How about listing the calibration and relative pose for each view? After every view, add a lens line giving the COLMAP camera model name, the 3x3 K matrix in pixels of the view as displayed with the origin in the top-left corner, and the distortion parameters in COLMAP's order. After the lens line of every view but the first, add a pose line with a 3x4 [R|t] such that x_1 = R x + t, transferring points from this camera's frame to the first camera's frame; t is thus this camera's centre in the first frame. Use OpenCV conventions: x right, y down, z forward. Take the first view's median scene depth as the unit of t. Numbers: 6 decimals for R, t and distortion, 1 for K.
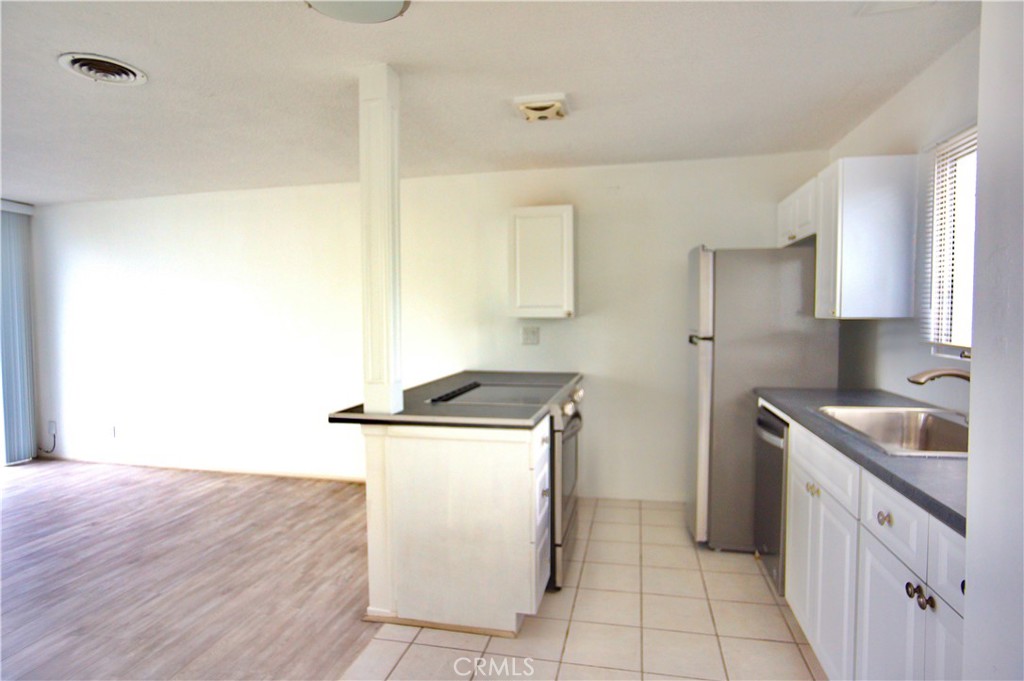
lens RADIAL K [[560.2, 0, 512.0], [0, 560.2, 340.5], [0, 0, 1]] dist [-0.072473, 0.043462]
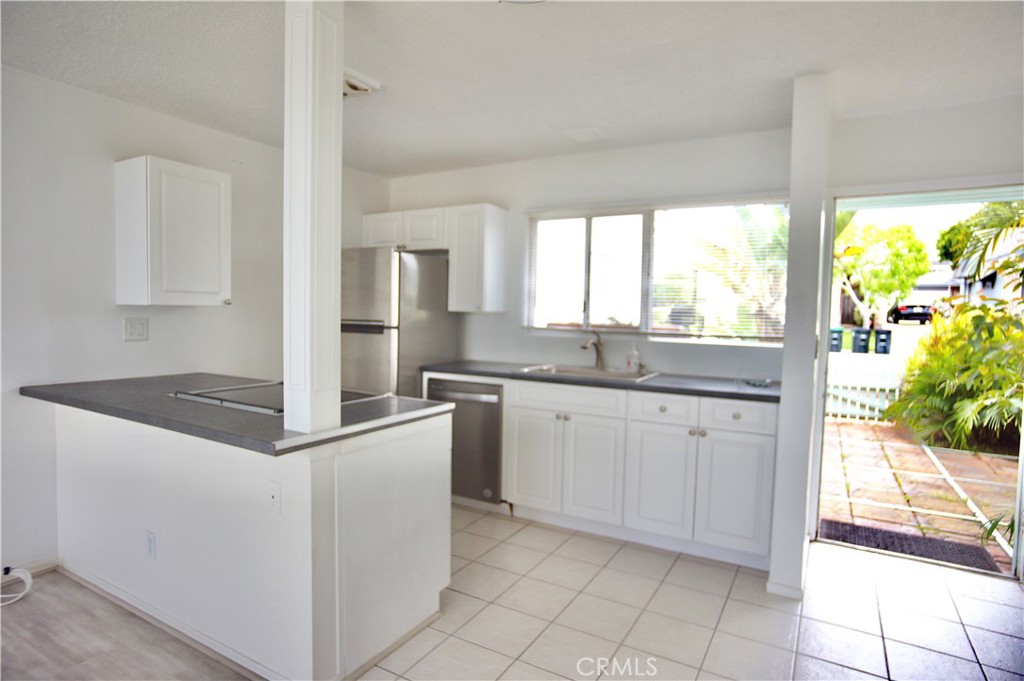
lens RADIAL K [[560.2, 0, 512.0], [0, 560.2, 340.5], [0, 0, 1]] dist [-0.072473, 0.043462]
pose [[0.298080, -0.036155, 0.953856, -0.656113], [0.021273, 0.999286, 0.031229, -0.006911], [-0.954304, 0.010983, 0.298636, 0.389200]]
